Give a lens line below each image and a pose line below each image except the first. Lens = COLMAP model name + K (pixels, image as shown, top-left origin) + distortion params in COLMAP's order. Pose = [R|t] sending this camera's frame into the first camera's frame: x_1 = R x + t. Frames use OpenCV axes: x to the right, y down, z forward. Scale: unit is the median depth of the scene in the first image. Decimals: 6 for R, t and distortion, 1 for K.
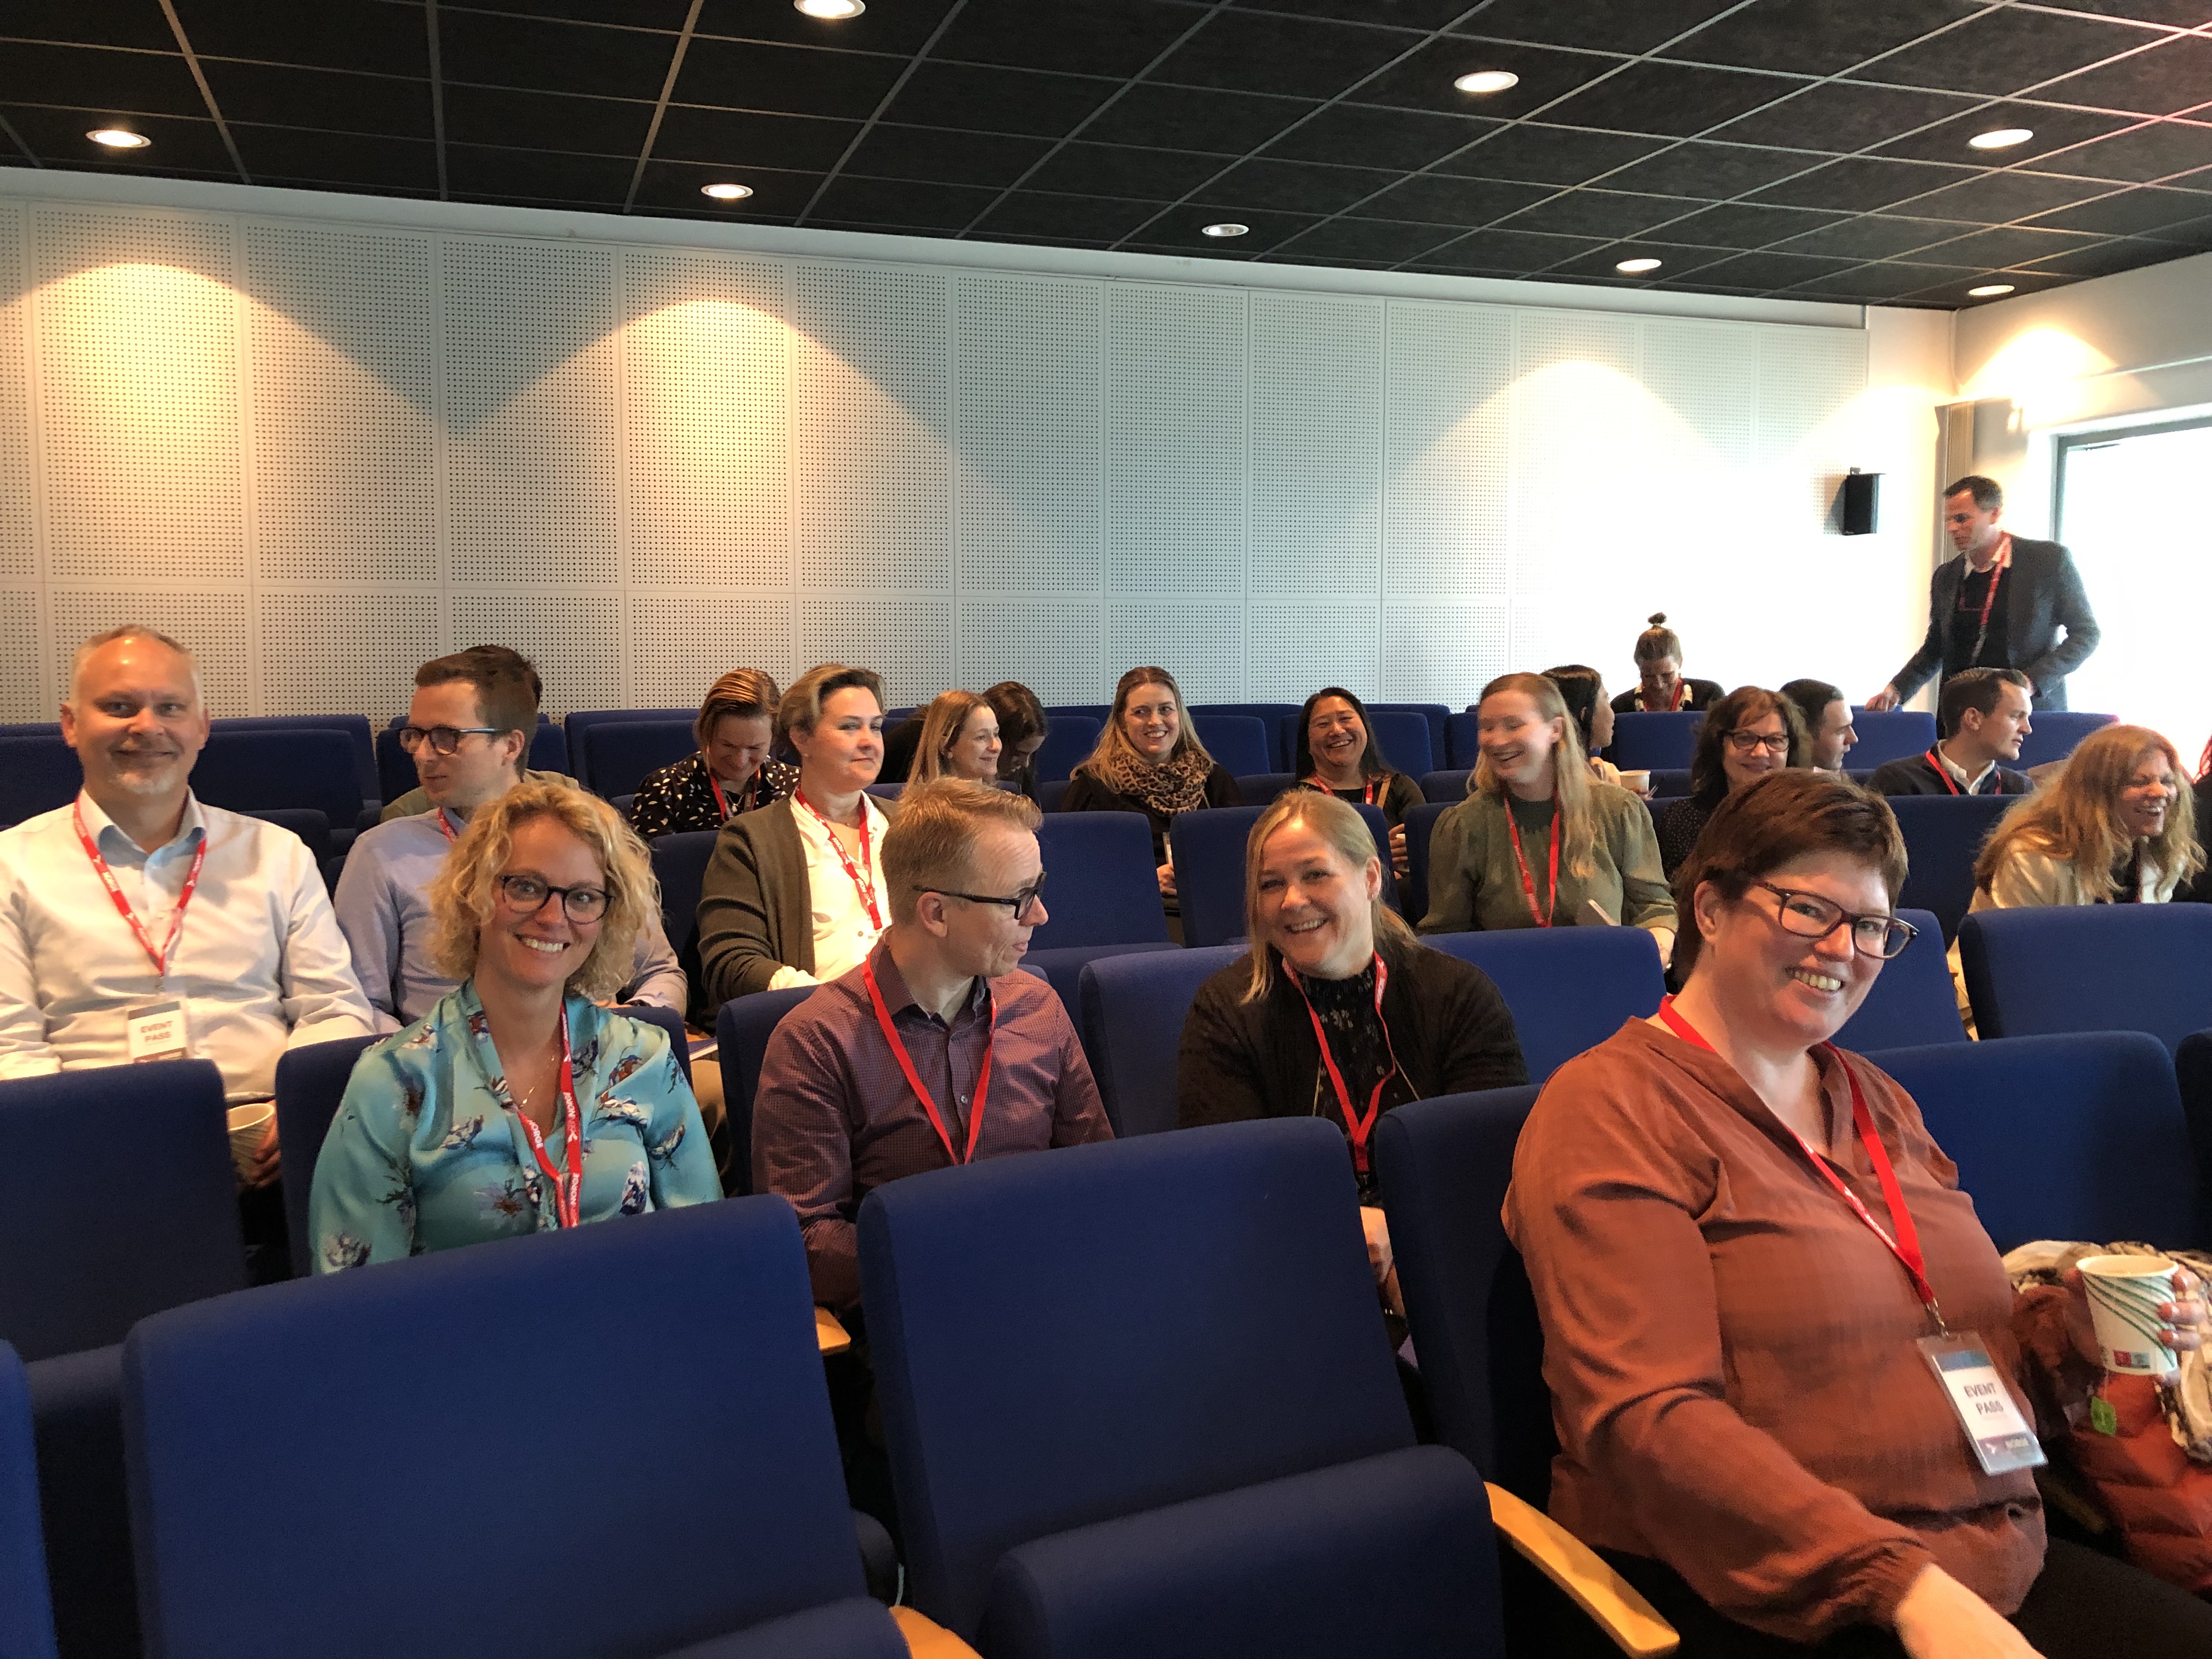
lens RADIAL K [[1798.9, 0, 1032.5], [0, 1798.9, 792.1], [0, 0, 1]] dist [0.001305, -0.005088]
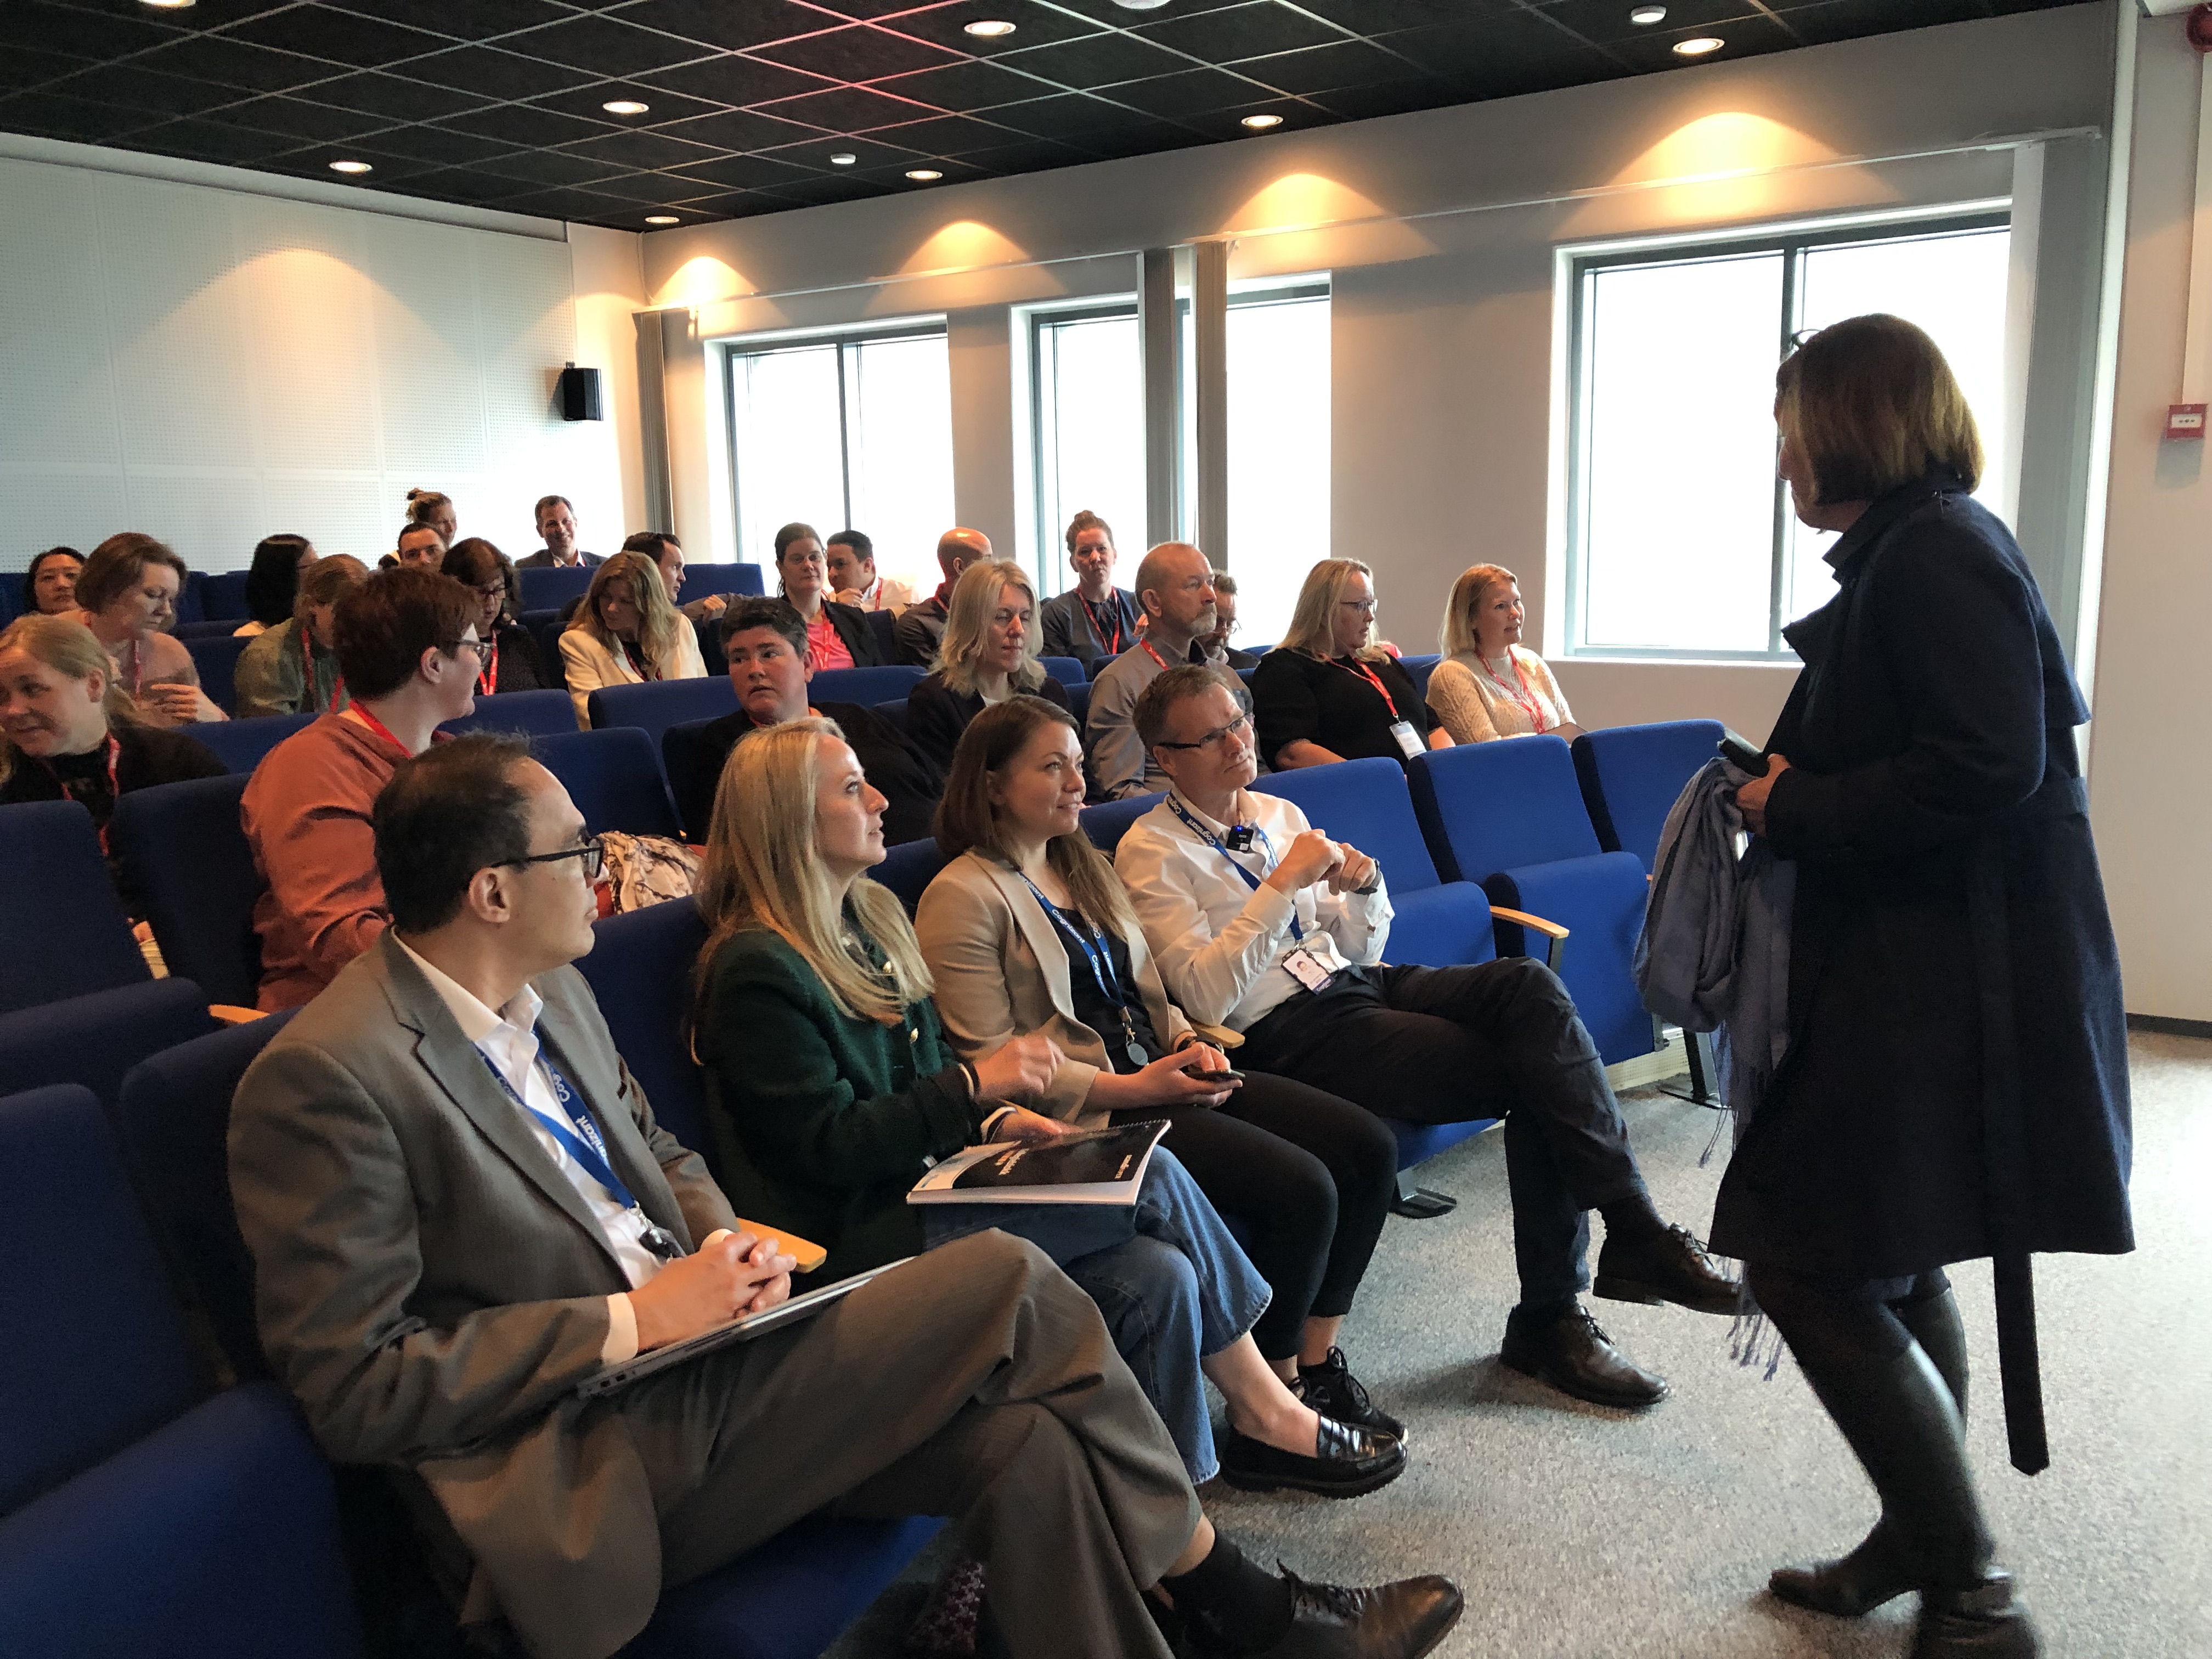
lens RADIAL K [[1824.9, 0, 1111.5], [0, 1824.9, 812.3], [0, 0, 1]] dist [0.042200, 0.005392]
pose [[0.796713, -0.099553, 0.596102, -0.010604], [0.054009, 0.994121, 0.093840, 0.023397], [-0.601940, -0.042569, 0.797406, -0.224750]]
